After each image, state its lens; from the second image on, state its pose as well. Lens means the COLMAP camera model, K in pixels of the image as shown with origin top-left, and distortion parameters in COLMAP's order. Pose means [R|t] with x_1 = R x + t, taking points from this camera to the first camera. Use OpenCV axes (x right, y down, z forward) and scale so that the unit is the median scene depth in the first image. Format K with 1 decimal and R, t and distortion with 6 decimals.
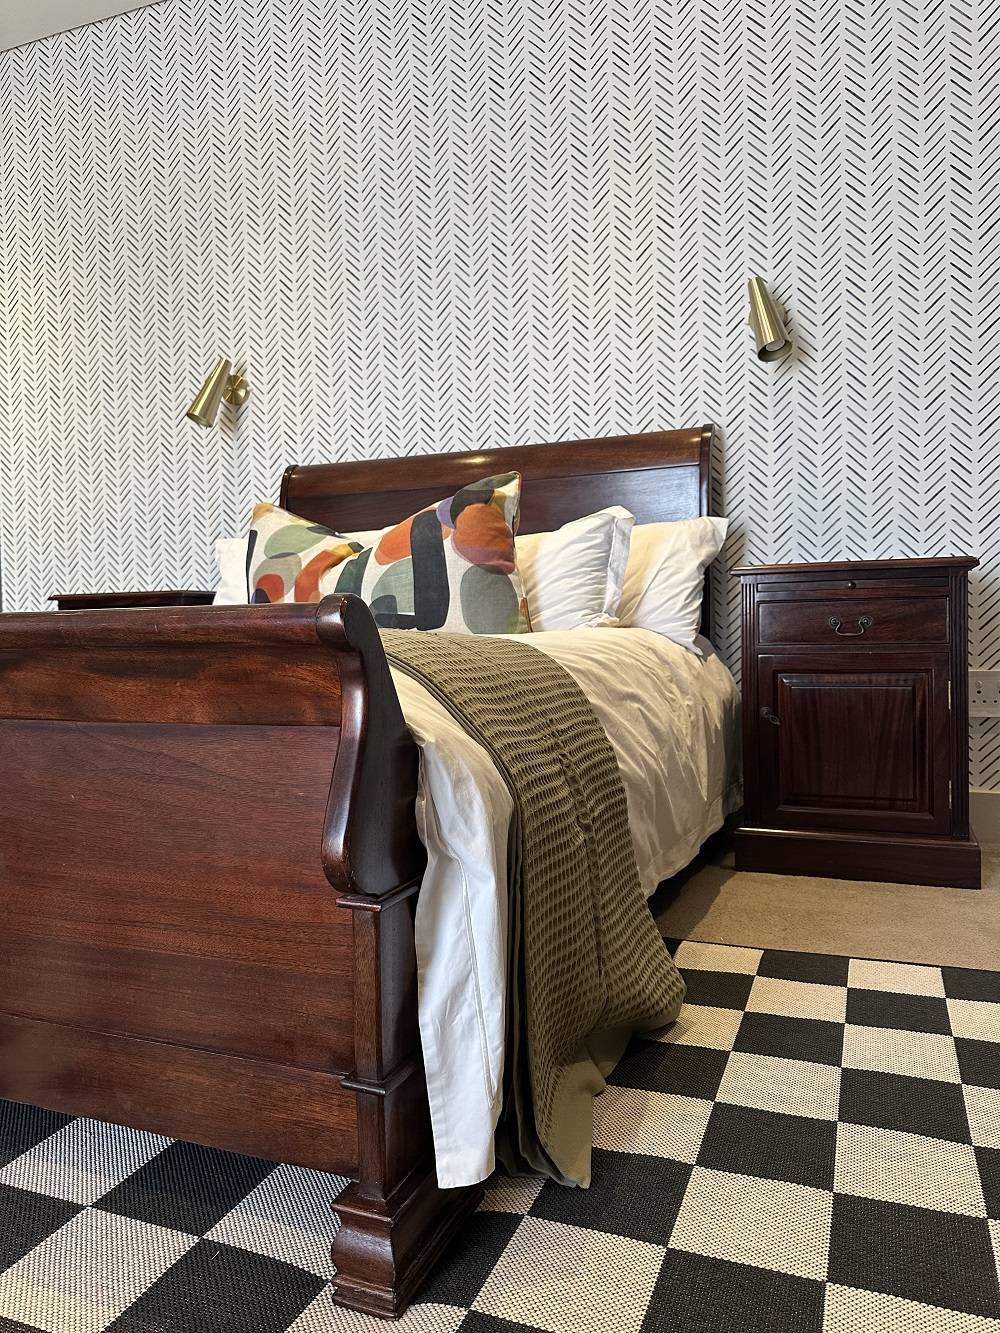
lens RADIAL K [[976.8, 0, 512.2], [0, 976.8, 672.5], [0, 0, 1]] dist [0.057314, -0.109789]
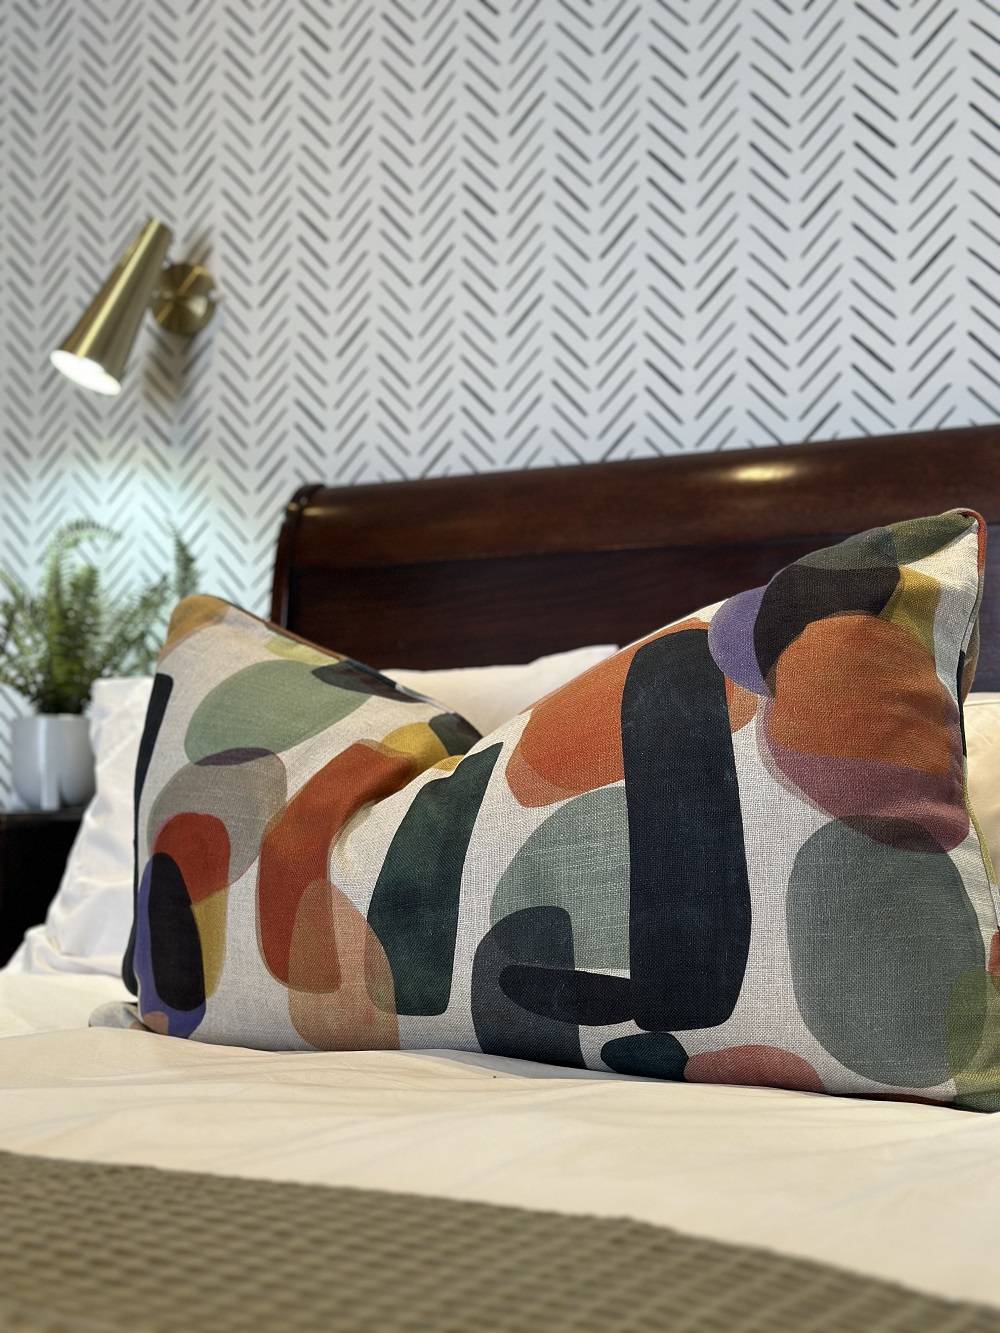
lens RADIAL K [[1760.1, 0, 500.0], [0, 1760.1, 666.5], [0, 0, 1]] dist [0.022845, 0.030421]
pose [[0.988594, 0.016029, -0.149747, -0.056956], [-0.030693, 0.994895, -0.096136, -0.095456], [0.147442, 0.099636, 0.984039, 0.425802]]
